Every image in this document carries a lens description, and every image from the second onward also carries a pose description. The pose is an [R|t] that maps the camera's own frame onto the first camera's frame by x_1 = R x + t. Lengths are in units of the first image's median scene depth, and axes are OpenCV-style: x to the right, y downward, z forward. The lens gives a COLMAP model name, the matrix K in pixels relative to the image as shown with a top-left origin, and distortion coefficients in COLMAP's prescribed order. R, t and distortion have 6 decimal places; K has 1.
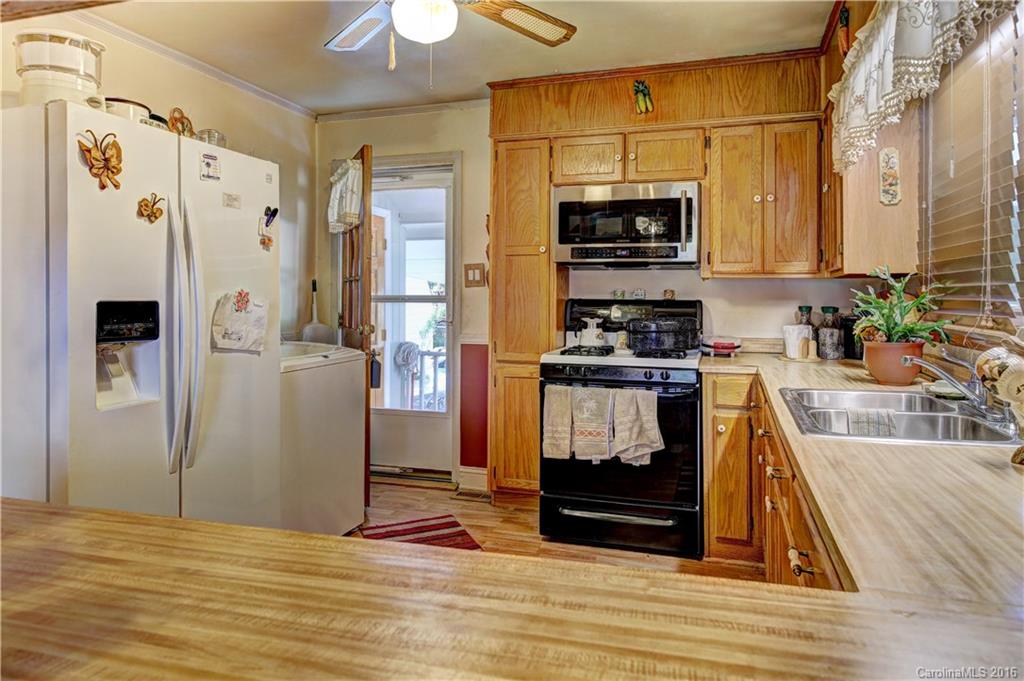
lens RADIAL K [[659.4, 0, 516.3], [0, 659.4, 292.1], [0, 0, 1]] dist [0.030102, 0.000398]
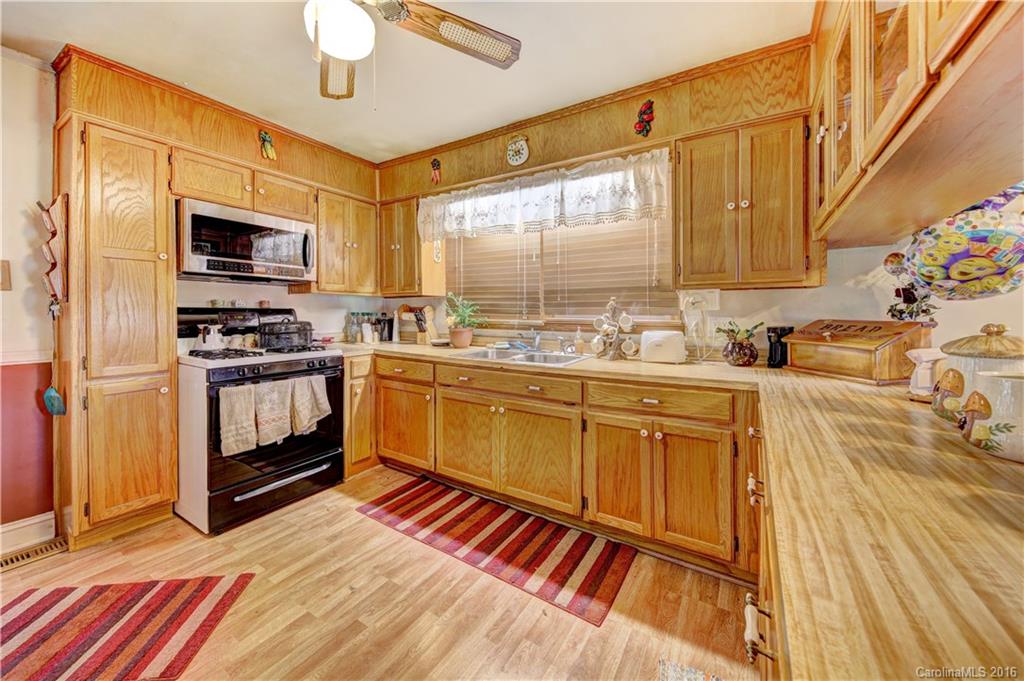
lens RADIAL K [[376.7, 0, 519.9], [0, 376.7, 312.9], [0, 0, 1]] dist [0.000213, -0.000204]
pose [[0.240802, -0.006384, 0.970553, -0.420180], [-0.011453, 0.999890, 0.009418, 0.008824], [-0.970507, -0.013383, 0.240703, 0.391268]]
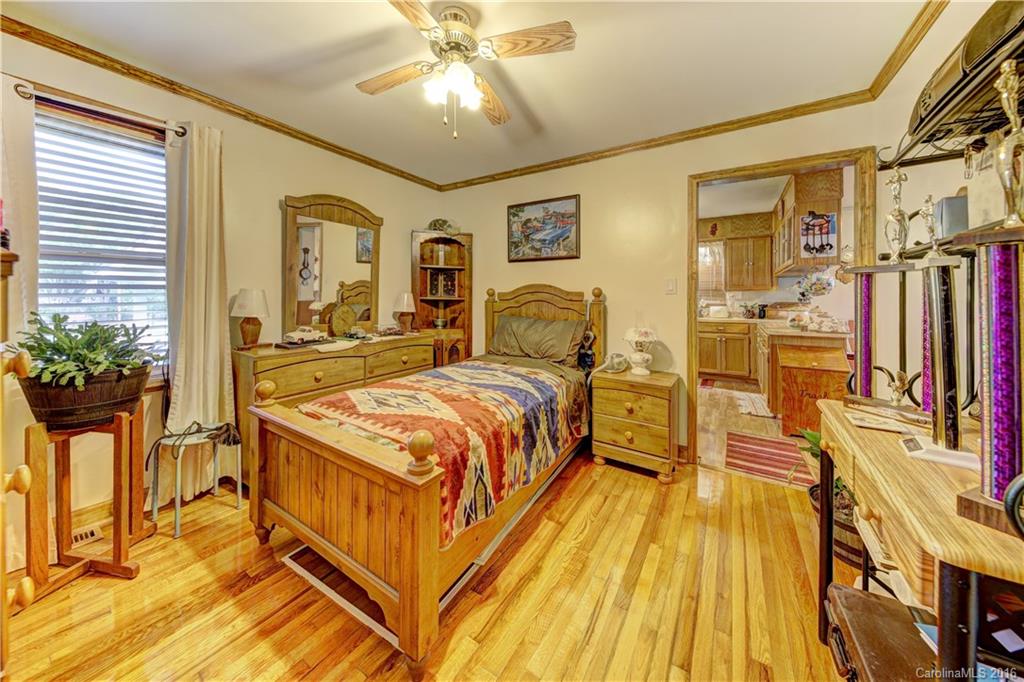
lens RADIAL K [[336.1, 0, 520.1], [0, 336.1, 295.5], [0, 0, 1]] dist [-0.000048, -0.000001]
pose [[0.253008, 0.001235, 0.967463, -1.014410], [-0.013301, 0.999909, 0.002202, 0.004769], [-0.967373, -0.013425, 0.253001, 0.625426]]
